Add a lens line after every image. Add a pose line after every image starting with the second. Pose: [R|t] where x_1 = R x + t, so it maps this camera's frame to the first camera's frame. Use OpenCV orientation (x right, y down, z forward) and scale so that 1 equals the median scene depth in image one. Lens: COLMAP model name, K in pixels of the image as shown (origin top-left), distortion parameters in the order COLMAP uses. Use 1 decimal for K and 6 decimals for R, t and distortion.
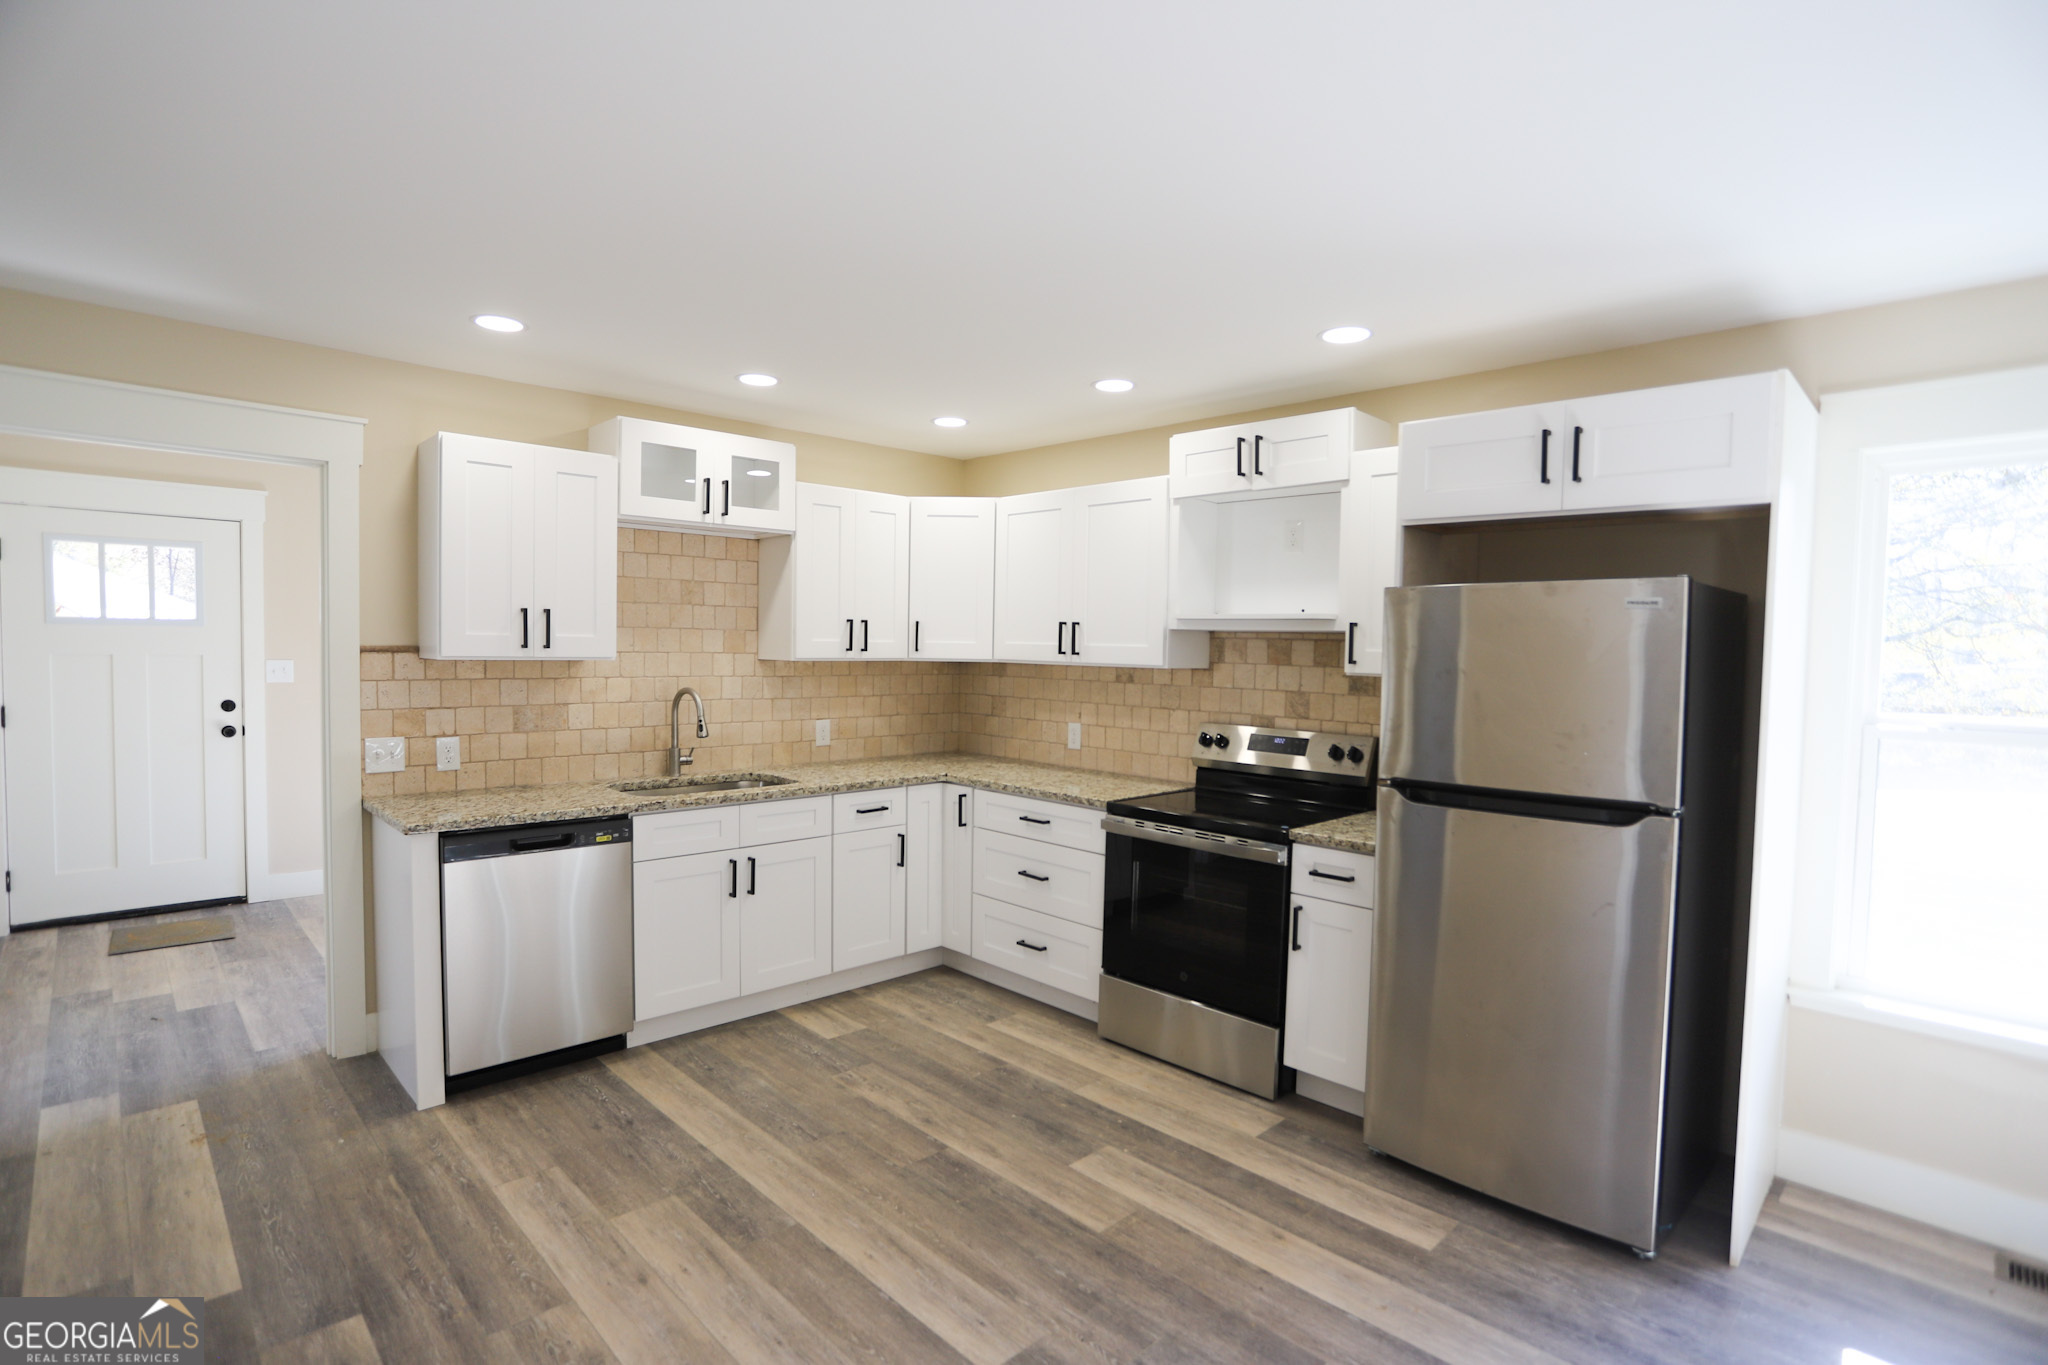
lens RADIAL K [[997.5, 0, 1016.1], [0, 997.5, 684.8], [0, 0, 1]] dist [-0.048706, 0.016076]
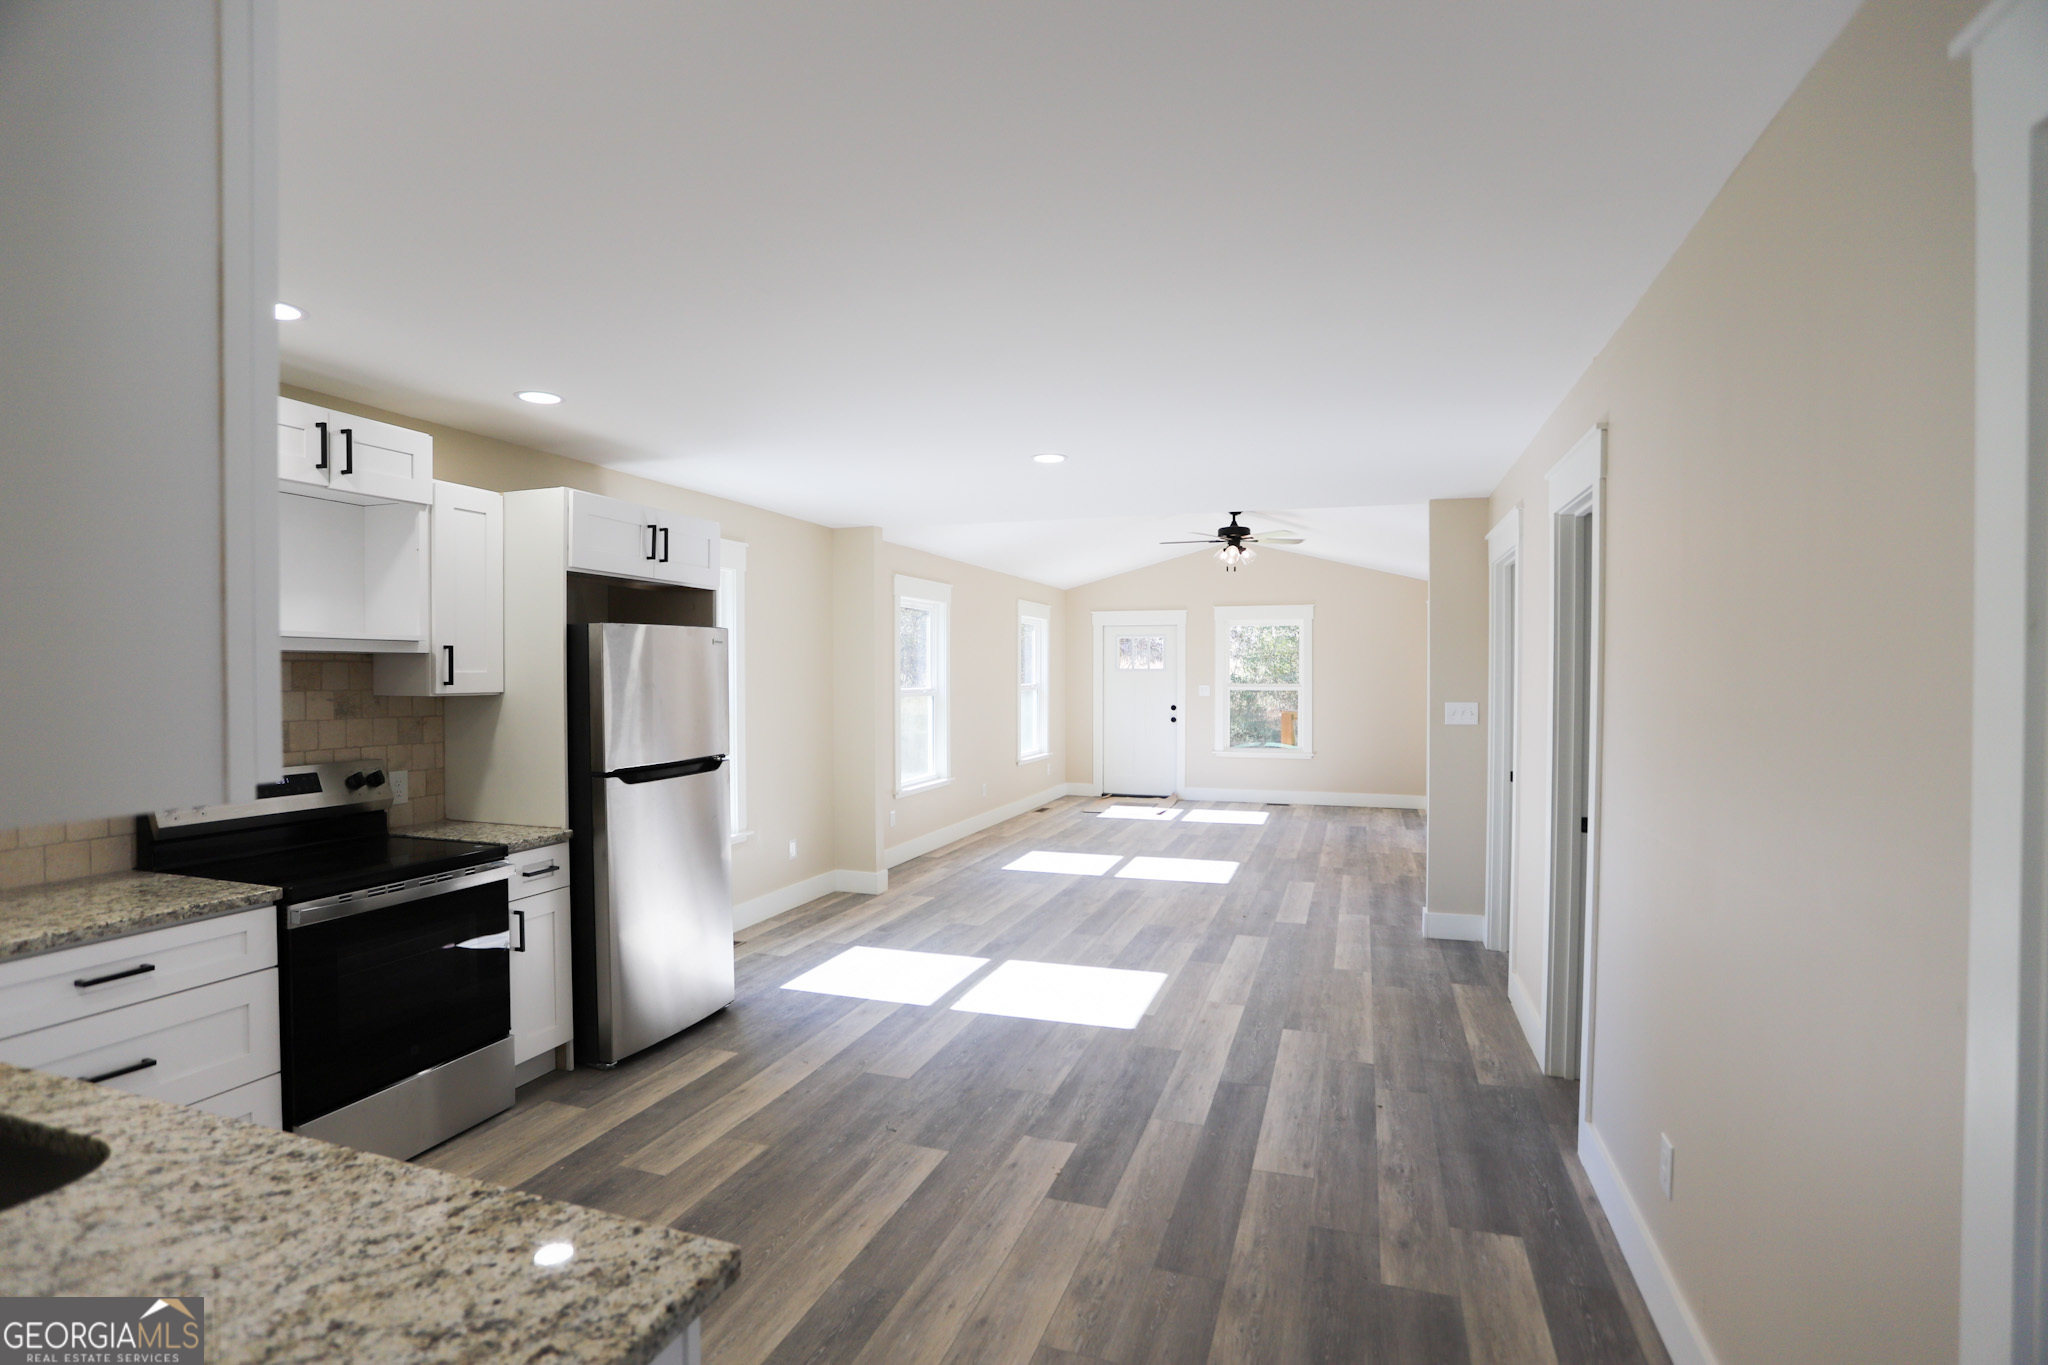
lens RADIAL K [[997.5, 0, 1010.3], [0, 997.5, 681.6], [0, 0, 1]] dist [-0.048706, 0.016076]
pose [[-0.448414, -0.027578, 0.893401, -0.897545], [0.023773, 0.998802, 0.042764, -0.058047], [-0.893510, 0.040414, -0.447221, 0.987545]]
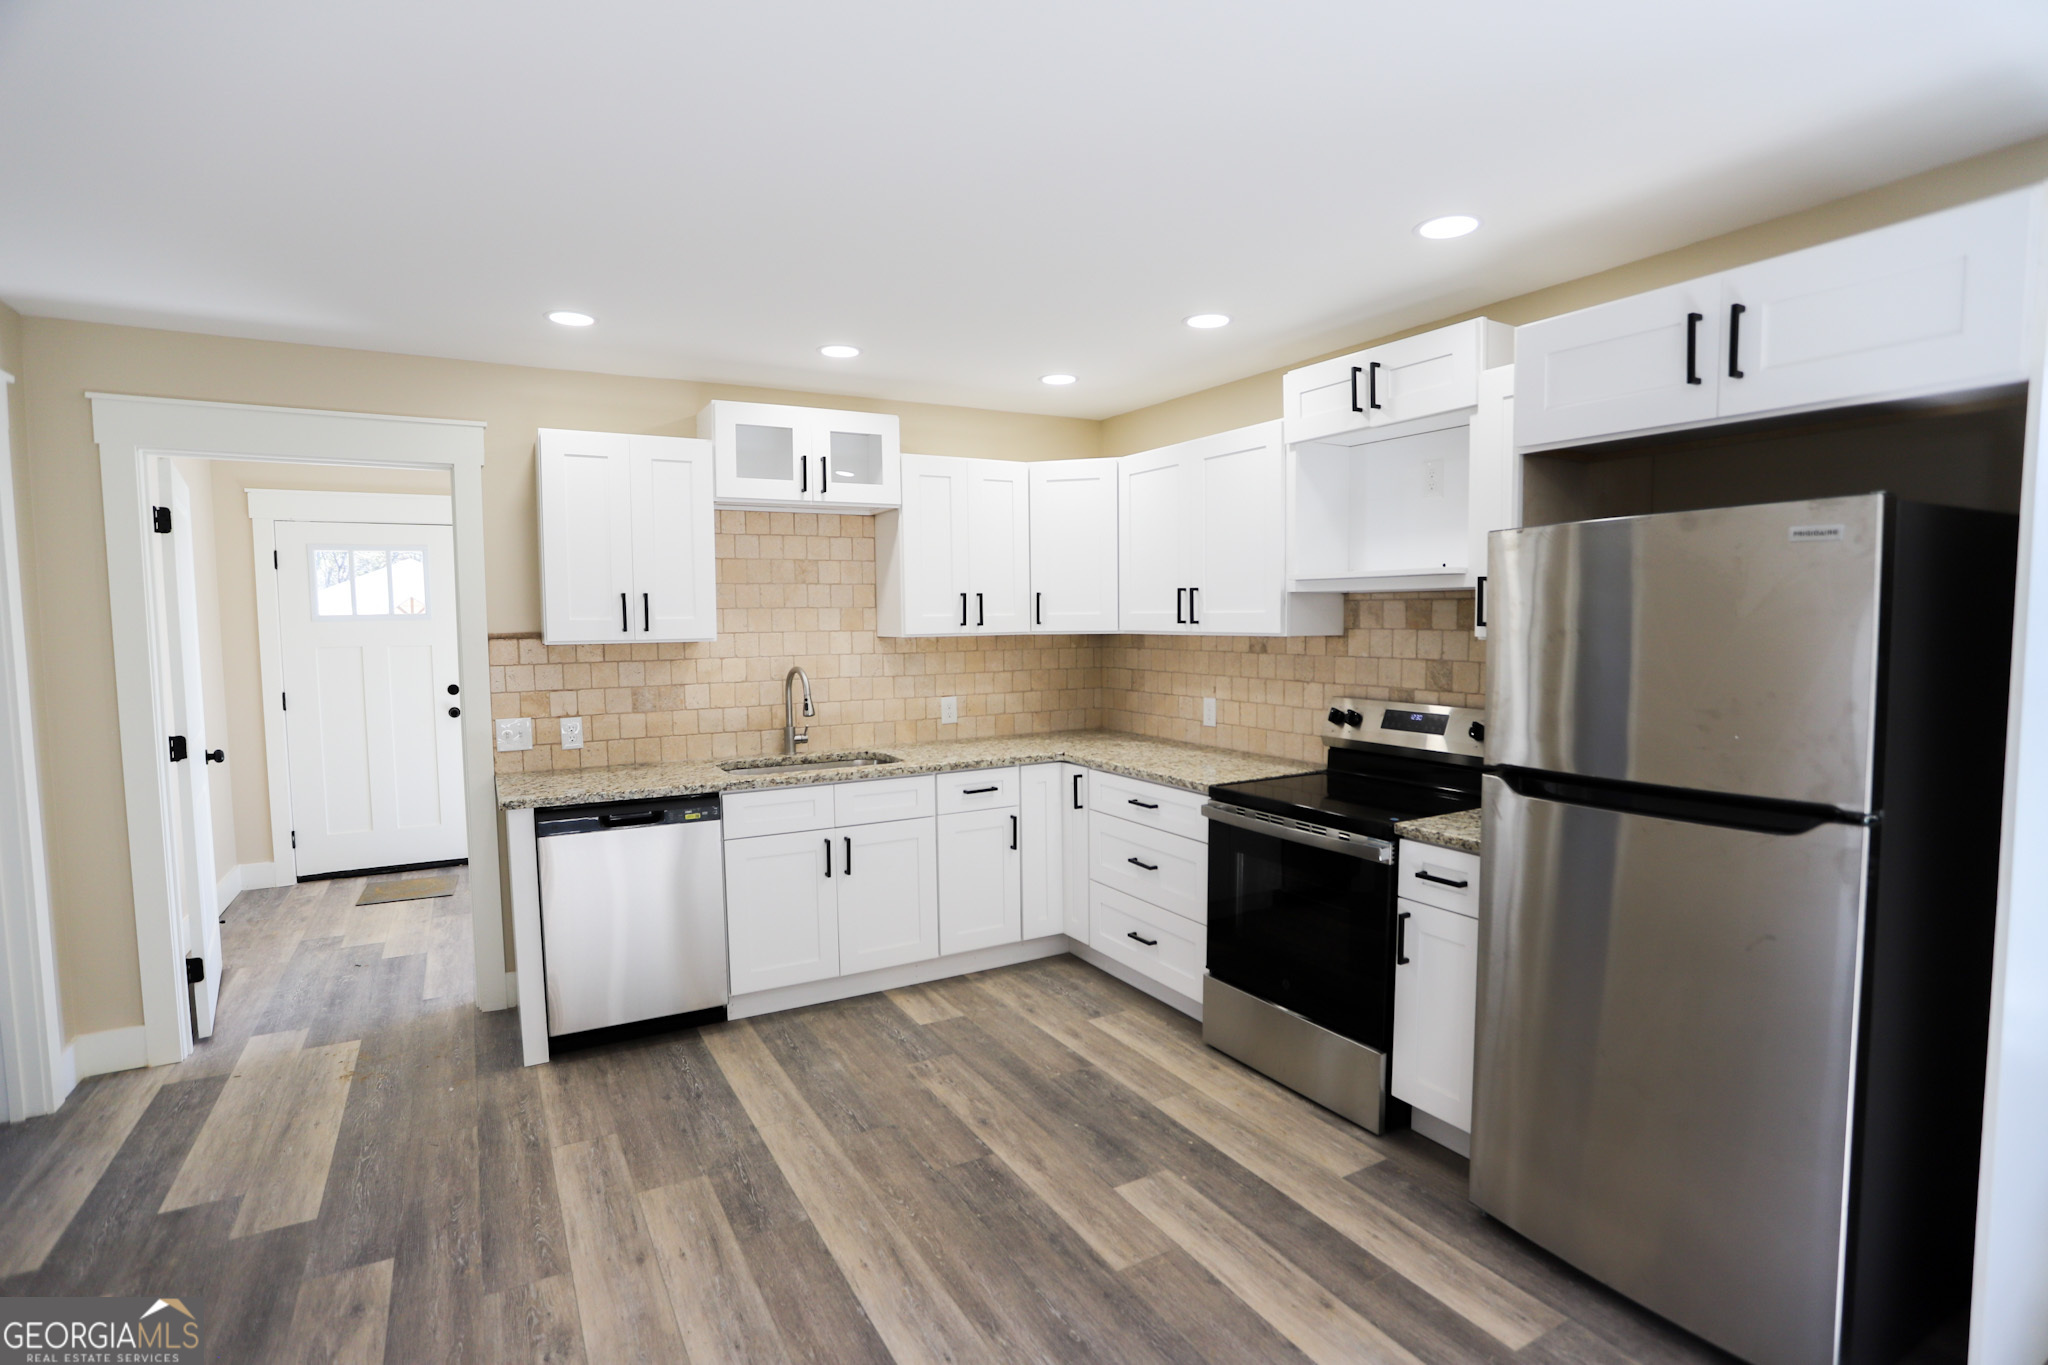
lens RADIAL K [[997.5, 0, 1016.8], [0, 997.5, 684.1], [0, 0, 1]] dist [-0.048706, 0.016076]
pose [[0.966913, -0.011579, -0.254842, 0.180037], [0.017962, 0.999580, 0.022735, 0.001902], [0.254472, -0.026560, 0.966715, 0.101775]]
